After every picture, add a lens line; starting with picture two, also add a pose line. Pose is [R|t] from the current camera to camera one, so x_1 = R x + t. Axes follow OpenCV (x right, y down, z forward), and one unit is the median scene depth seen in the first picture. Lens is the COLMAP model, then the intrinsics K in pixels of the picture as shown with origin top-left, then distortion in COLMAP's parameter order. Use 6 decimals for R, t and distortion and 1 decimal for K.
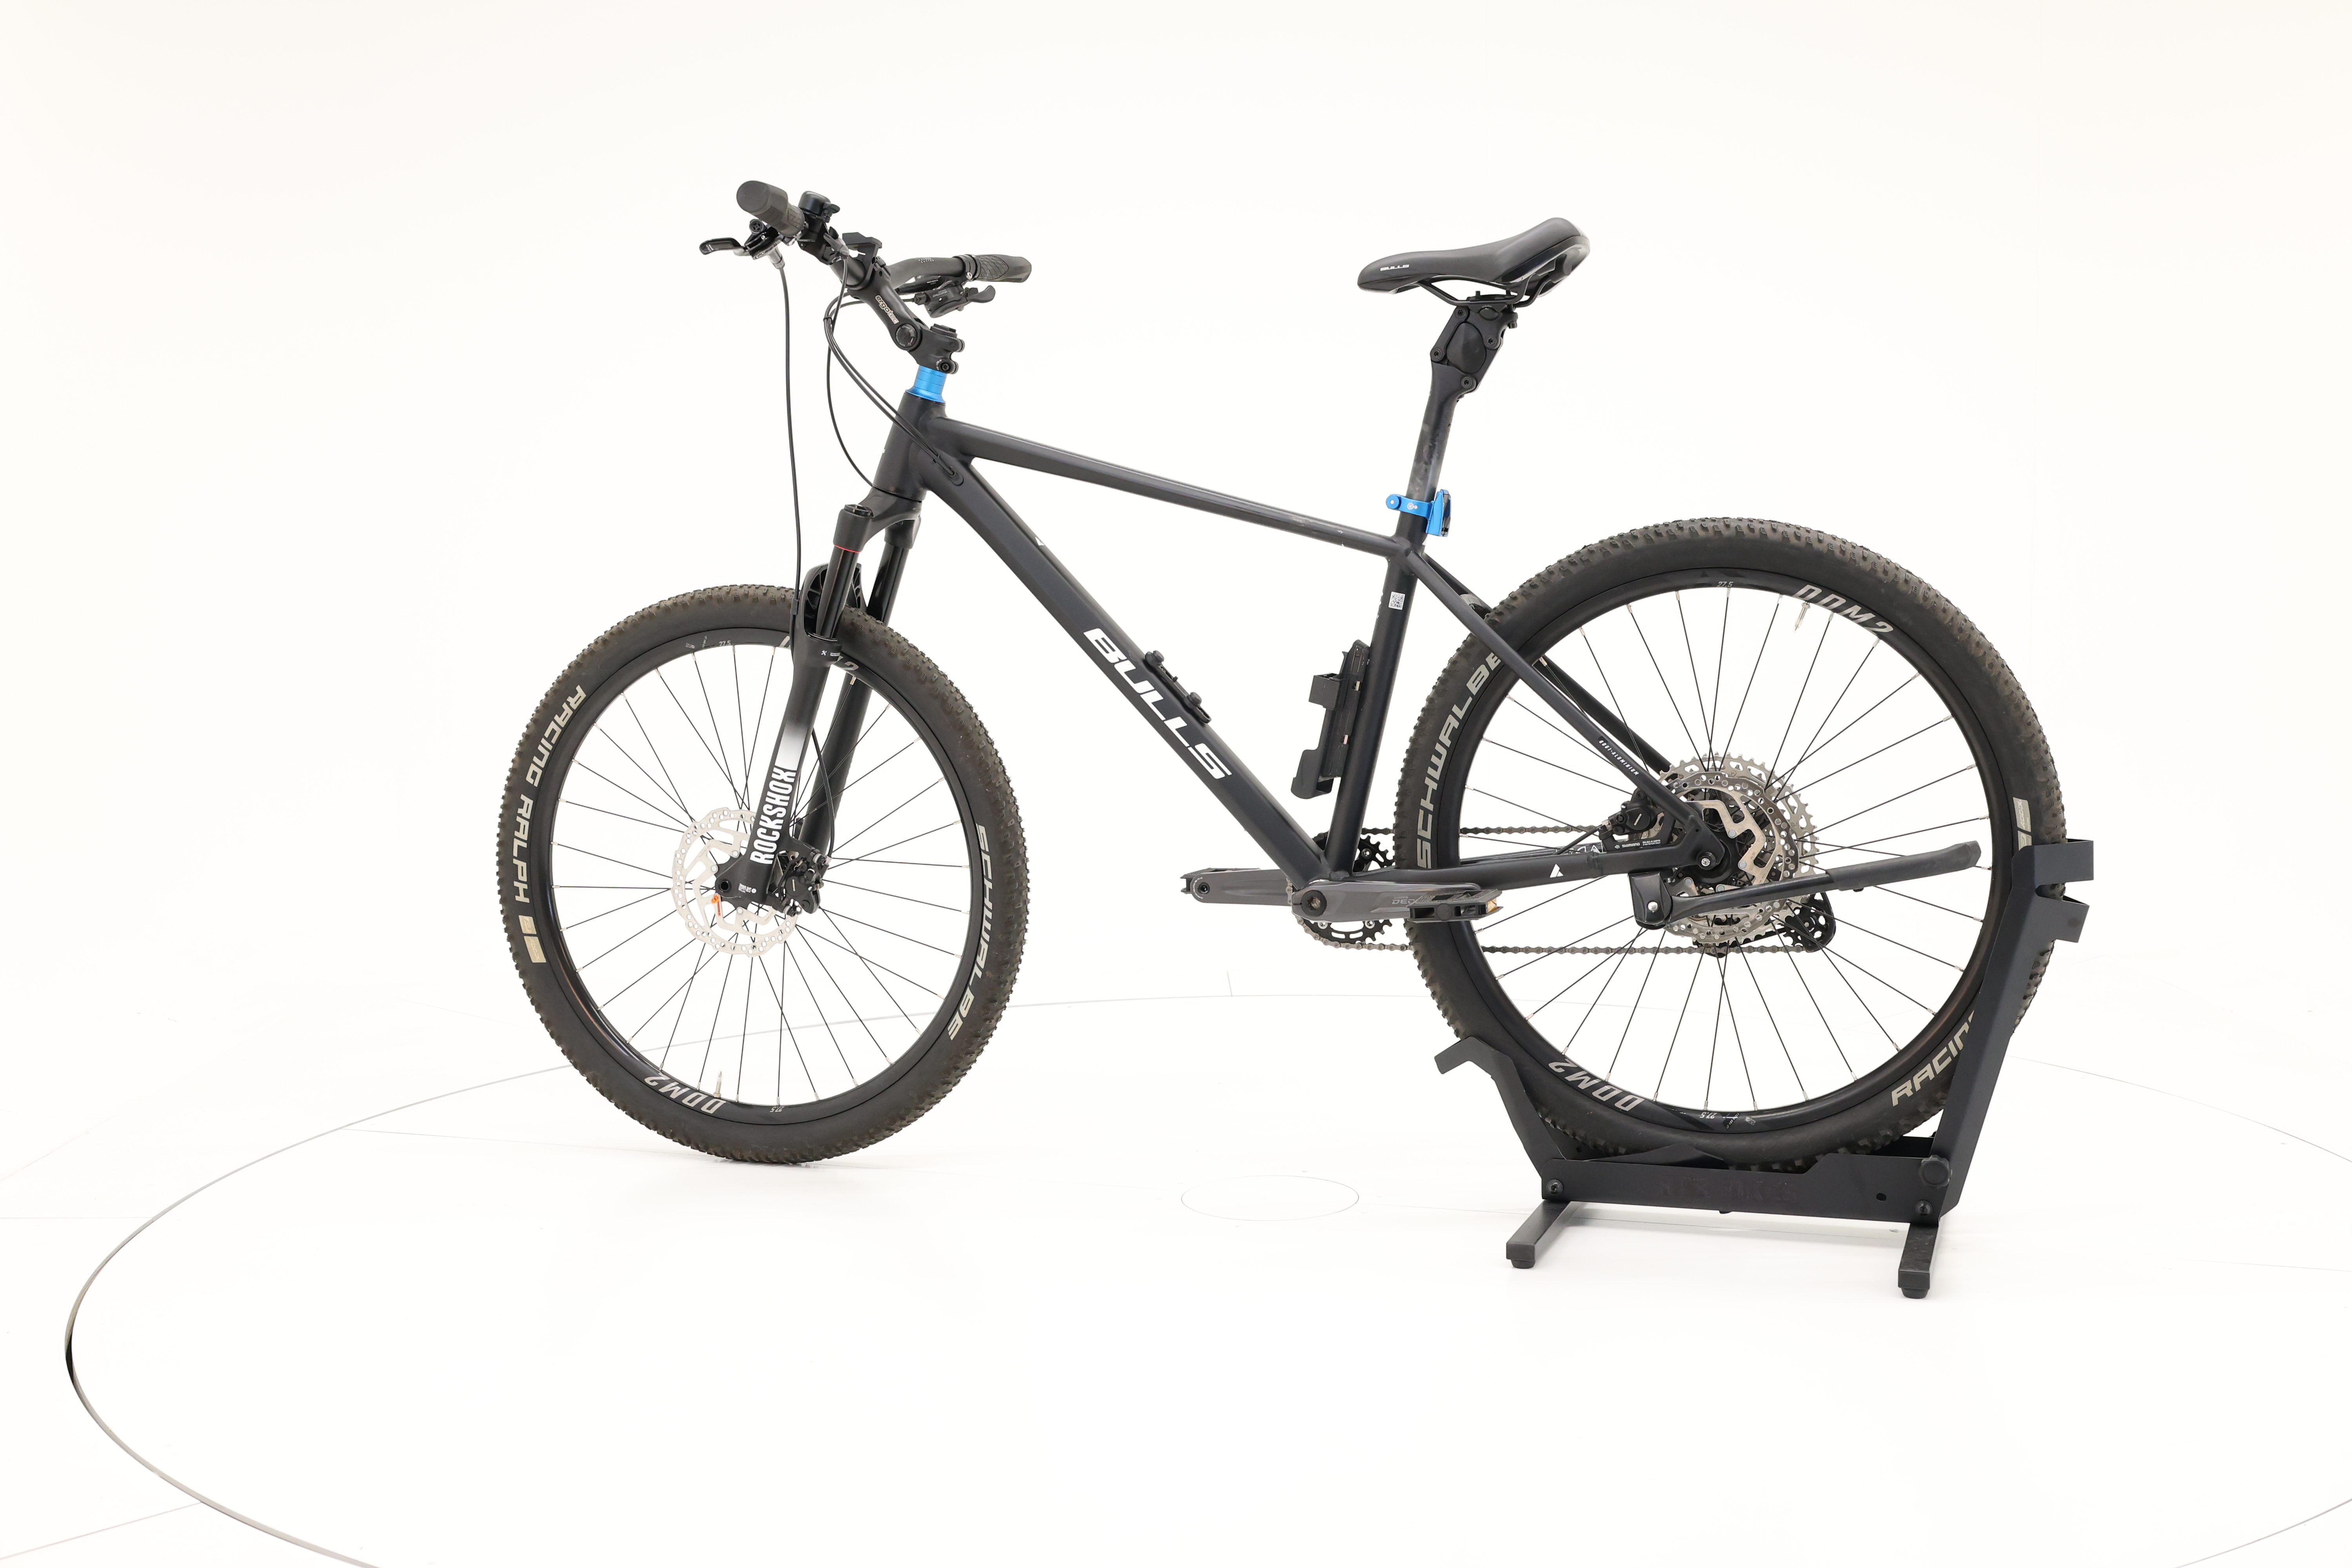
lens RADIAL K [[2640.7, 0, 1185.2], [0, 2640.7, 785.1], [0, 0, 1]] dist [-0.013027, 0.000000]
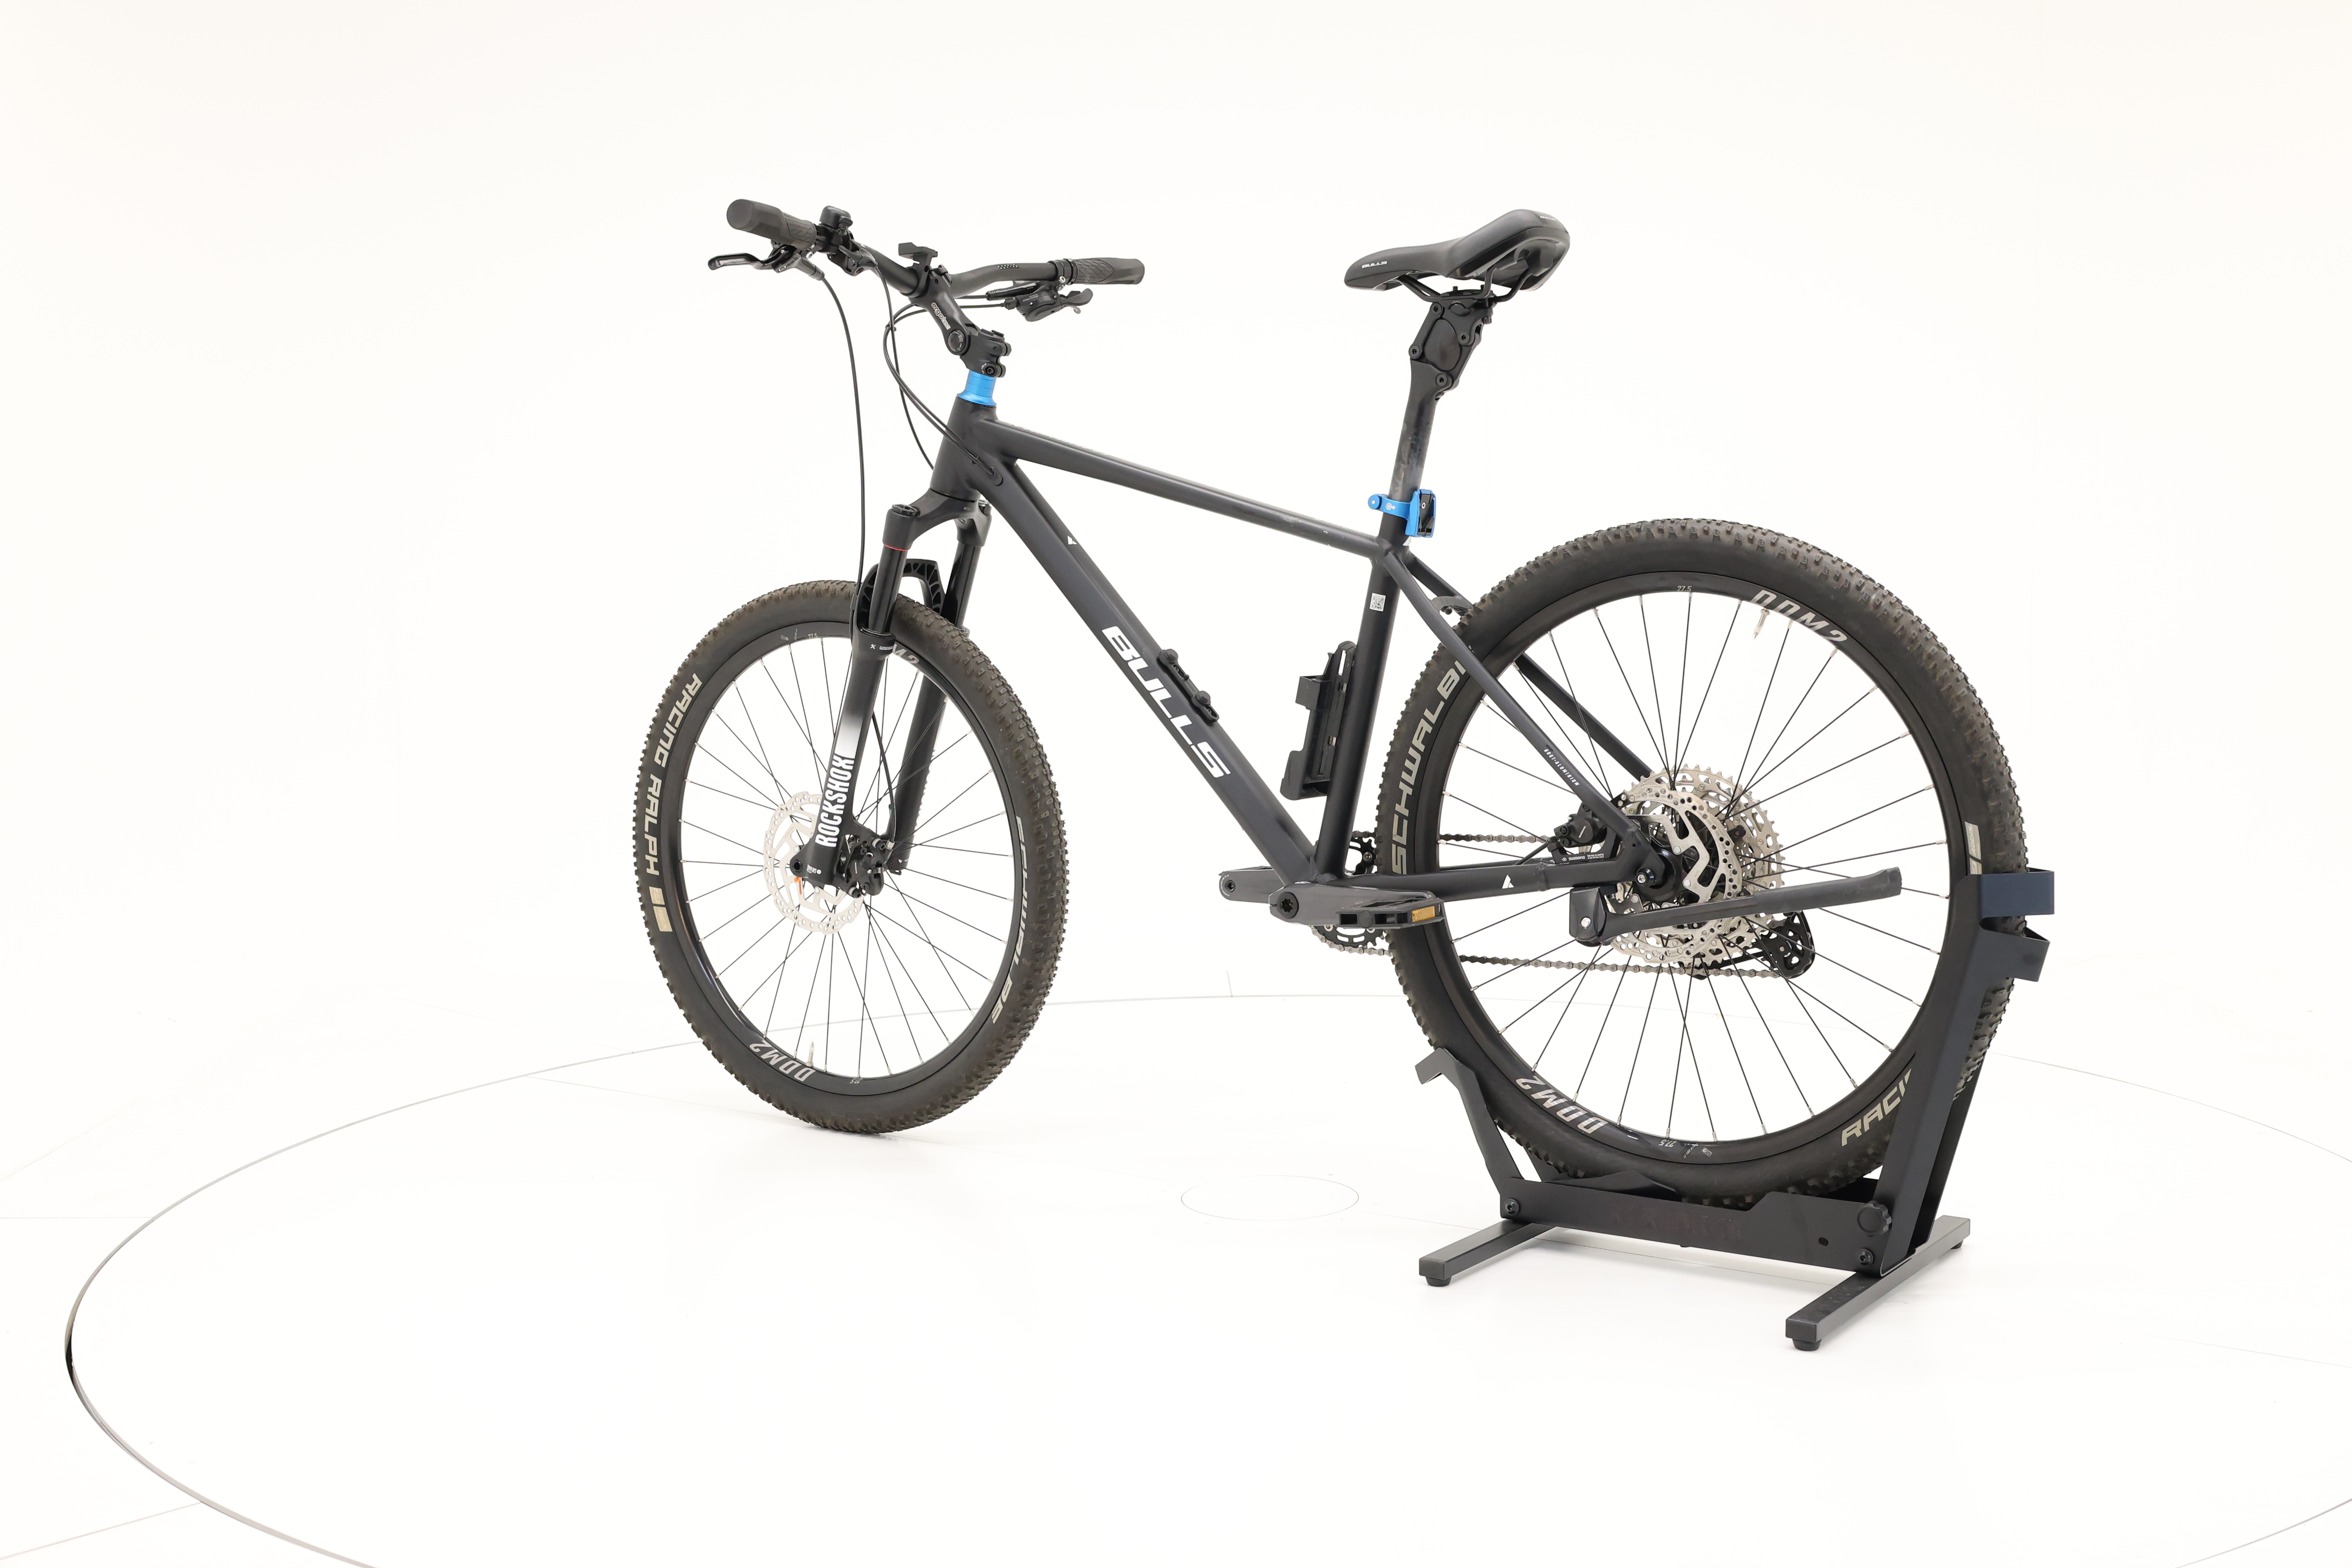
lens RADIAL K [[2640.7, 0, 1182.6], [0, 2640.7, 780.9], [0, 0, 1]] dist [-0.013027, 0.000000]
pose [[0.960782, 0.027824, -0.275905, 0.275861], [-0.026689, 0.999613, 0.007866, -0.008616], [0.276017, -0.000193, 0.961153, 0.030323]]
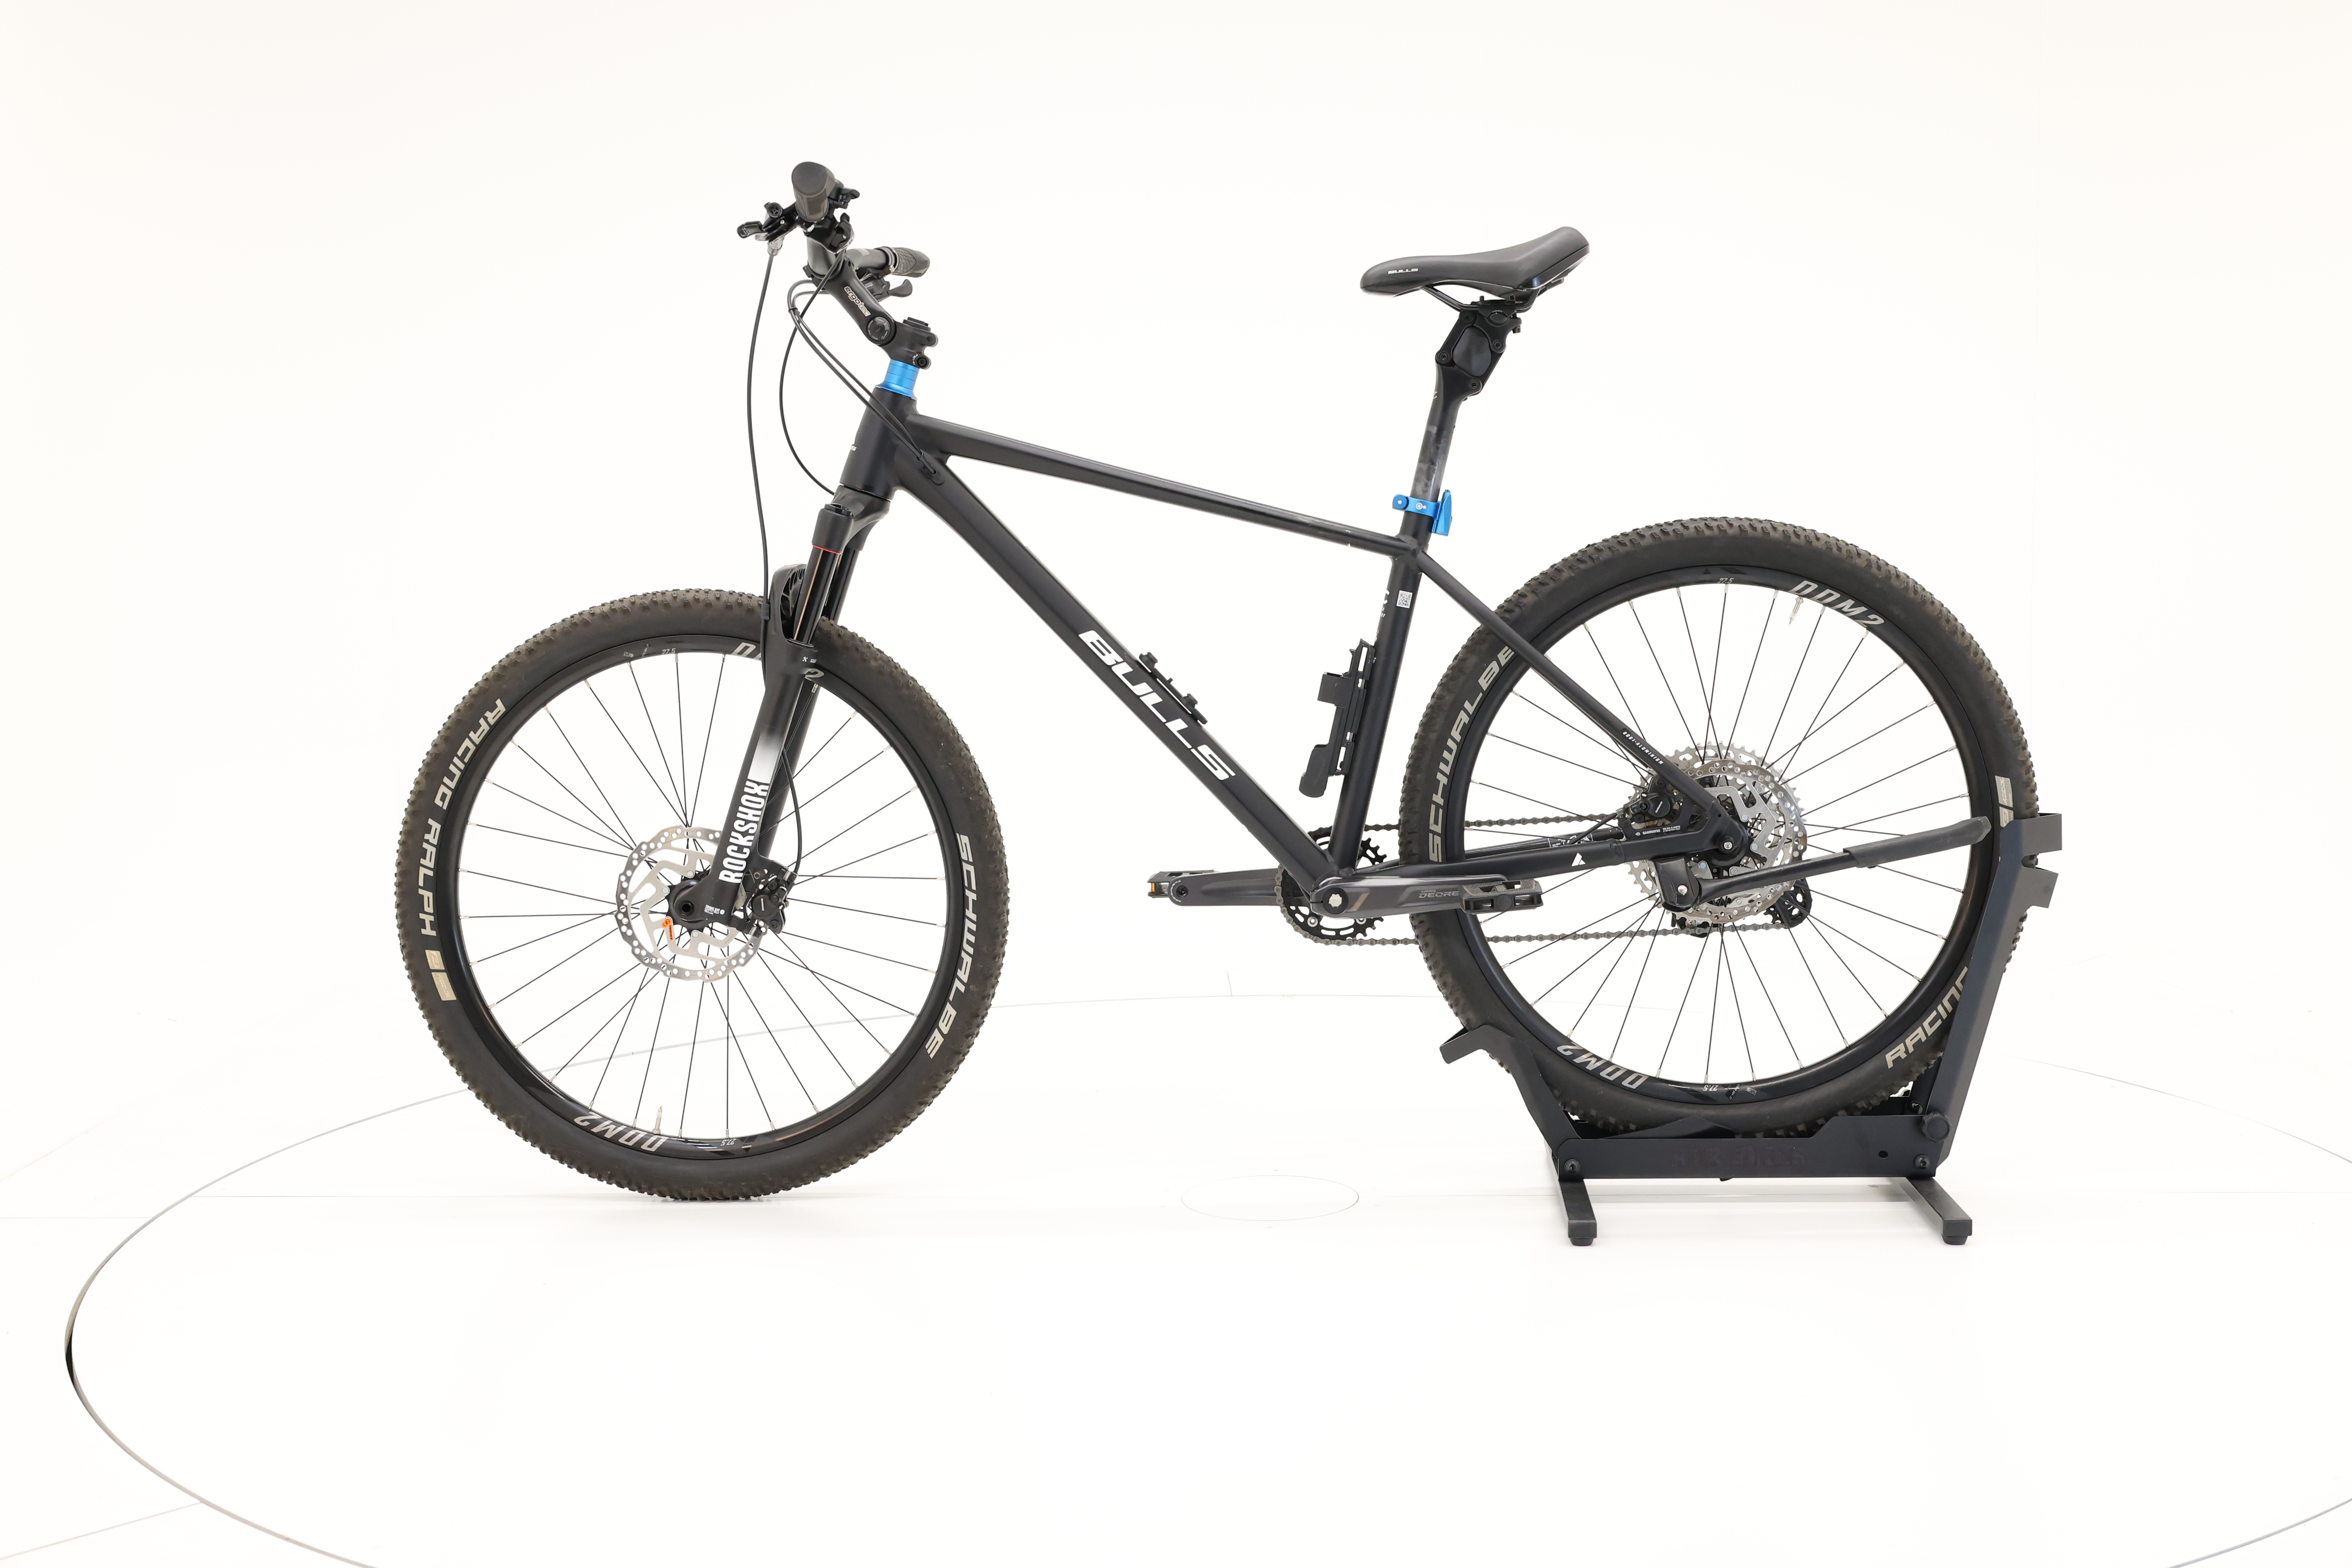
lens RADIAL K [[2640.7, 0, 1184.1], [0, 2640.7, 790.2], [0, 0, 1]] dist [-0.013027, 0.000000]
pose [[0.961918, -0.027068, 0.271996, -0.271076], [0.027892, 0.999611, 0.000838, 0.000282], [-0.271912, 0.006781, 0.962298, 0.045711]]
